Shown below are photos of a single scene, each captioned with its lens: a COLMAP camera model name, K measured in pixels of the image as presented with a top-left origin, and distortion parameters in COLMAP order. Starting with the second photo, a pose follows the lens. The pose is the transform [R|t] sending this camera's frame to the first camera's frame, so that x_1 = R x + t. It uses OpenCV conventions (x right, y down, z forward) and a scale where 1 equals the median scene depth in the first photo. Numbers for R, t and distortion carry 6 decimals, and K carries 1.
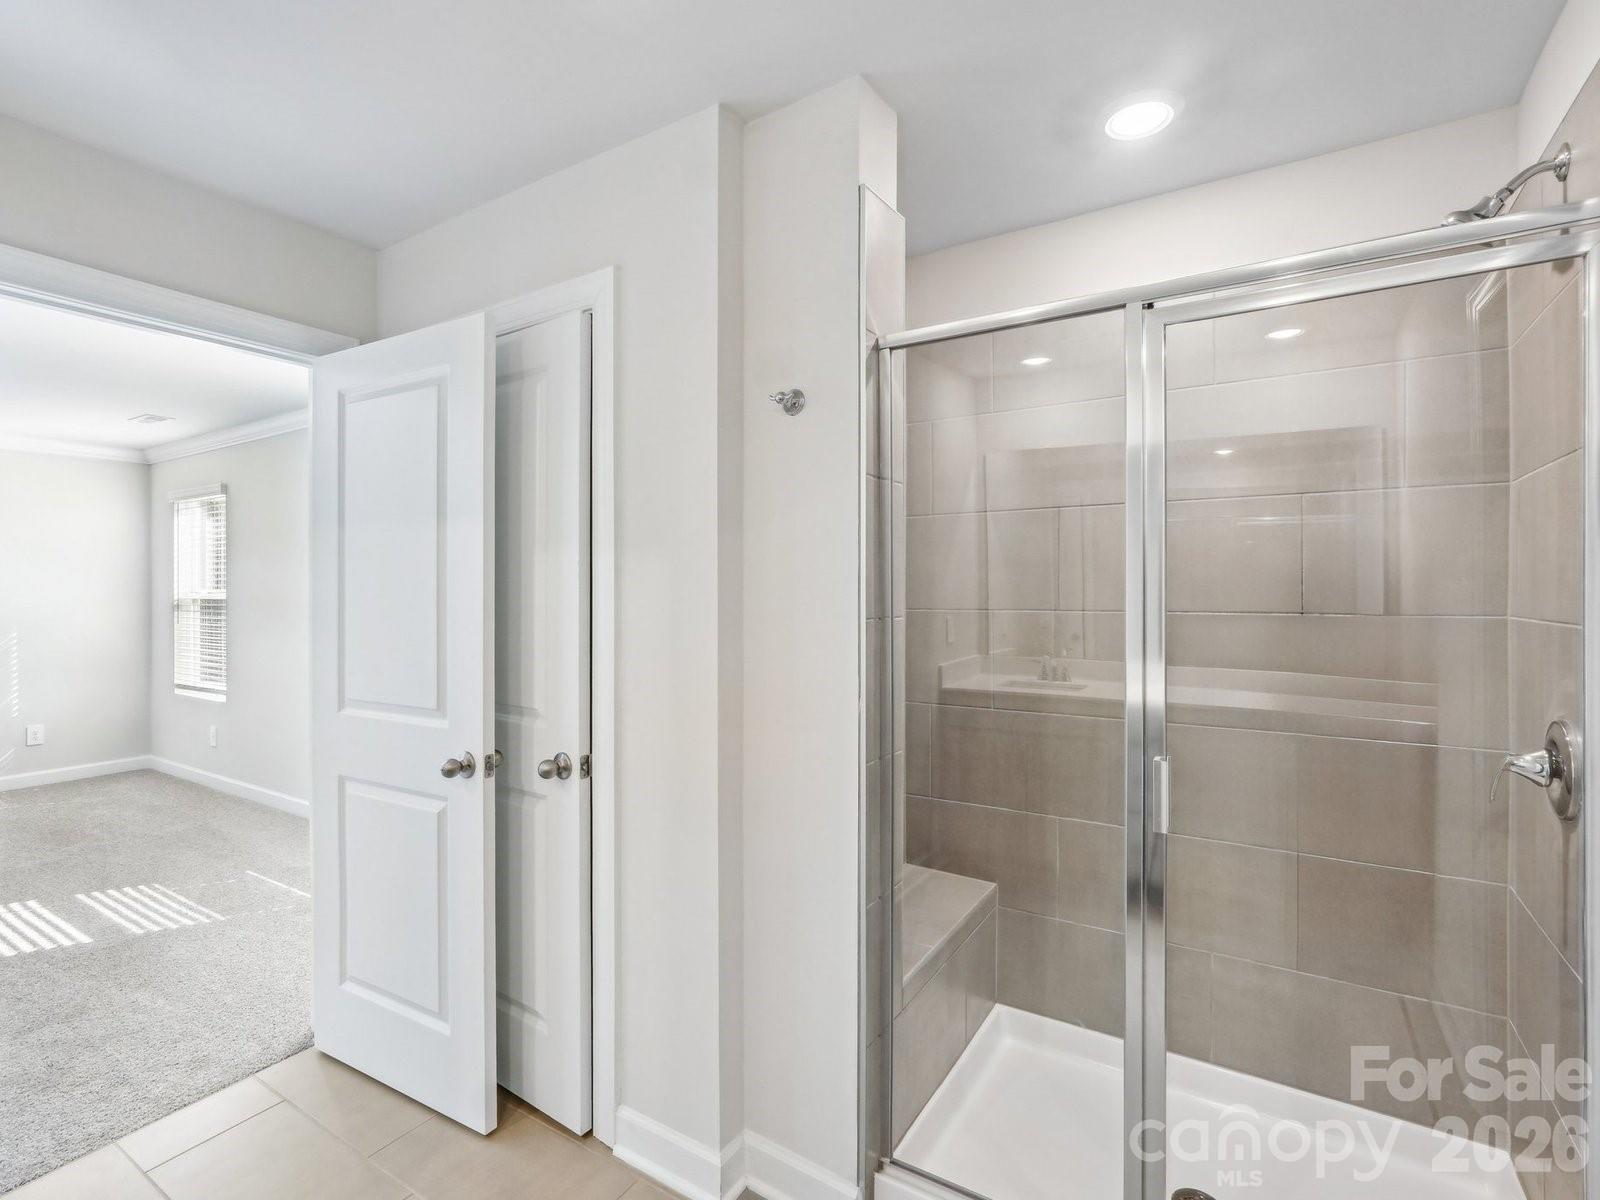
lens RADIAL K [[761.6, 0, 805.2], [0, 761.6, 594.2], [0, 0, 1]] dist [-0.002994, 0.000502]
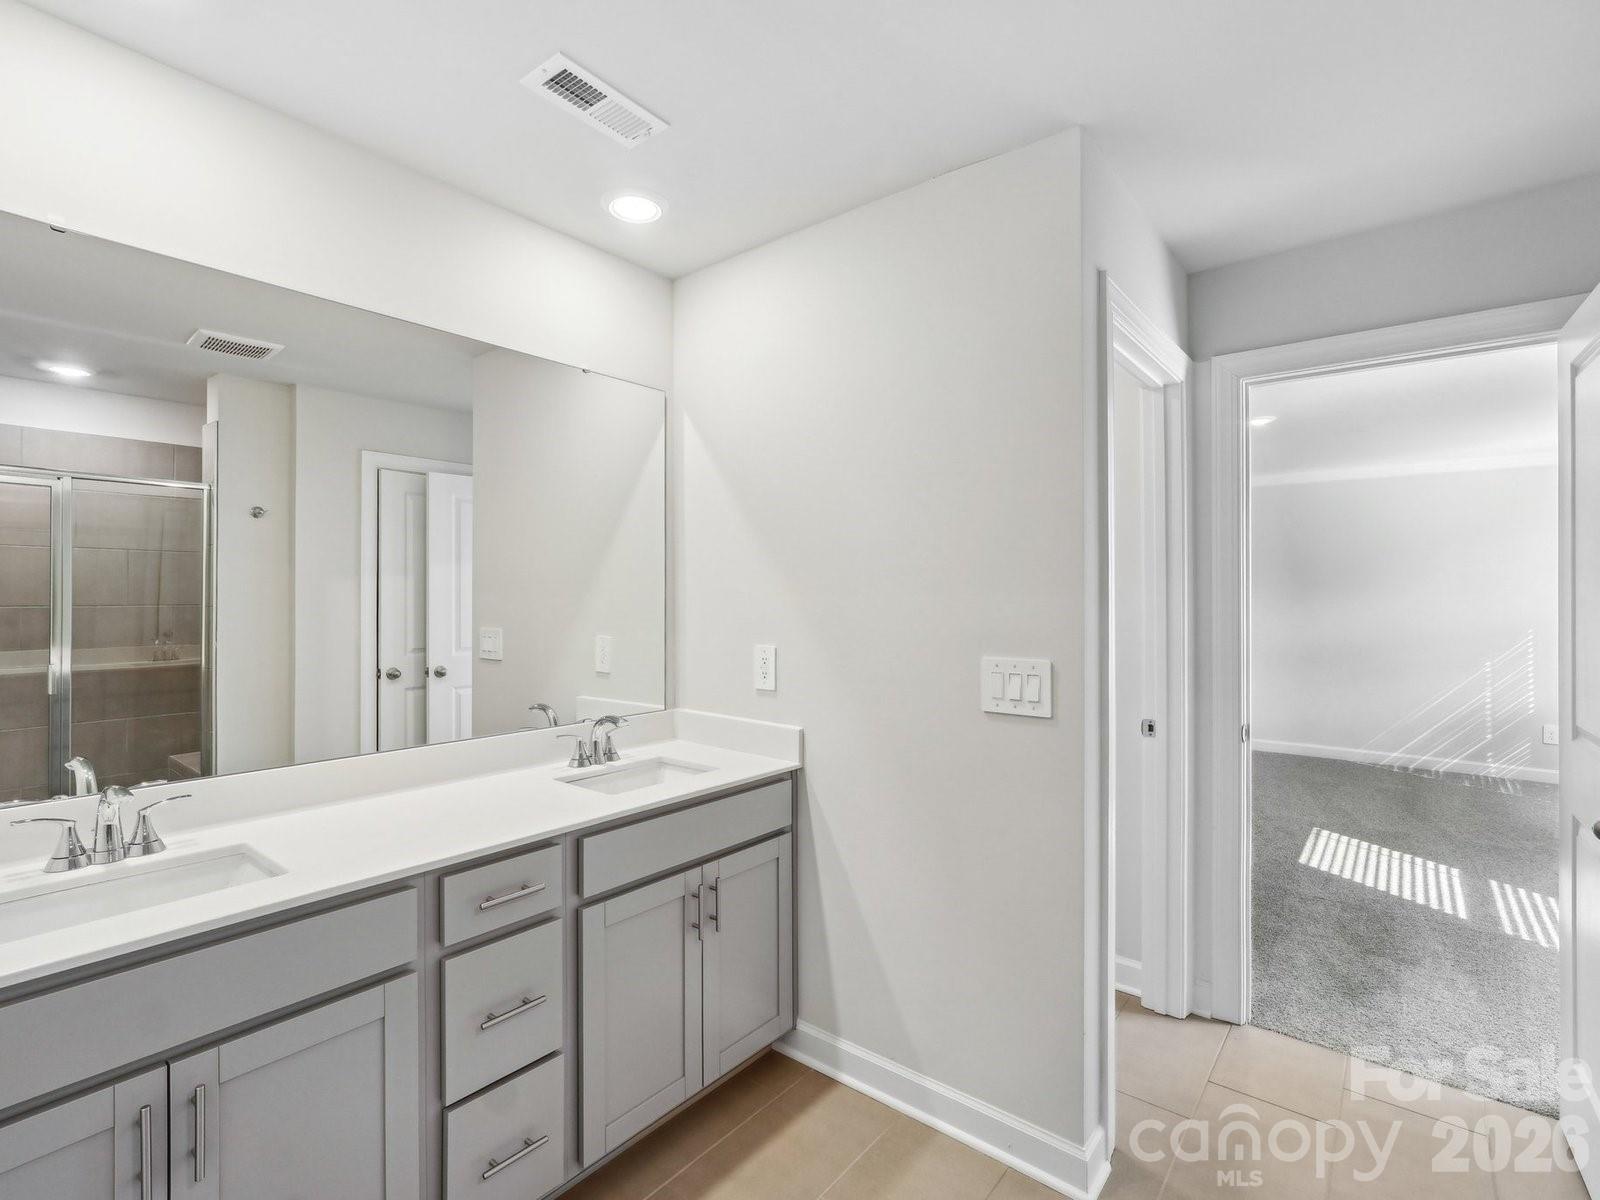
lens RADIAL K [[761.6, 0, 805.2], [0, 761.6, 594.2], [0, 0, 1]] dist [-0.002994, 0.000502]
pose [[-0.118656, 0.002671, -0.992932, 0.244031], [-0.009452, 0.999948, 0.003819, -0.003116], [0.992890, 0.009838, -0.118625, 0.179132]]
